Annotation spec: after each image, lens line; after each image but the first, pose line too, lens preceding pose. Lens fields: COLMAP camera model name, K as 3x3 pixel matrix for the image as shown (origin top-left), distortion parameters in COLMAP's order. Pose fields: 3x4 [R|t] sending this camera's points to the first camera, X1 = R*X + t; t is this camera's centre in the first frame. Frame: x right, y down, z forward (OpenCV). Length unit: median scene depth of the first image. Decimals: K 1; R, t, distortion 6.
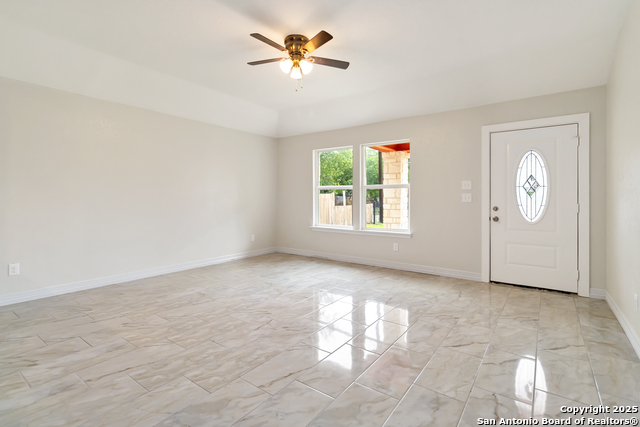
lens RADIAL K [[300.2, 0, 322.8], [0, 300.2, 202.0], [0, 0, 1]] dist [0.003481, 0.000788]
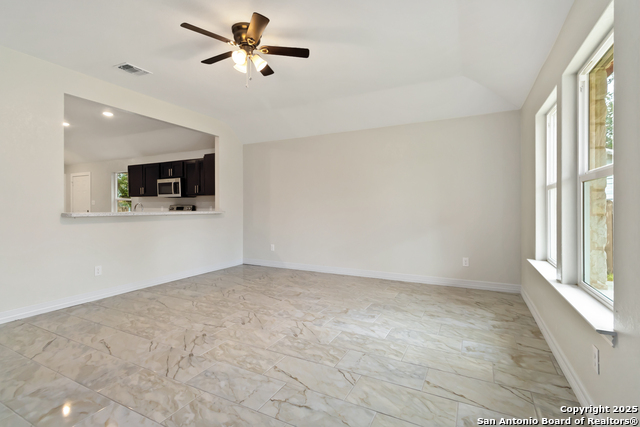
lens RADIAL K [[300.2, 0, 321.7], [0, 300.2, 206.2], [0, 0, 1]] dist [0.003481, 0.000788]
pose [[0.160570, -0.006490, -0.987003, 0.801167], [-0.006323, 0.999951, -0.007603, -0.008313], [0.987004, 0.007461, 0.160521, 1.047350]]
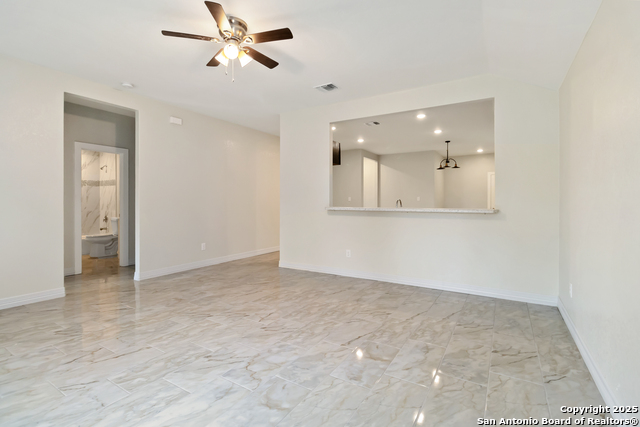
lens RADIAL K [[300.2, 0, 324.5], [0, 300.2, 203.6], [0, 0, 1]] dist [0.003481, 0.000788]
pose [[-0.996449, -0.003590, -0.084116, -0.277401], [-0.004560, 0.999925, 0.011334, -0.022899], [0.084069, 0.011677, -0.996391, 1.854409]]
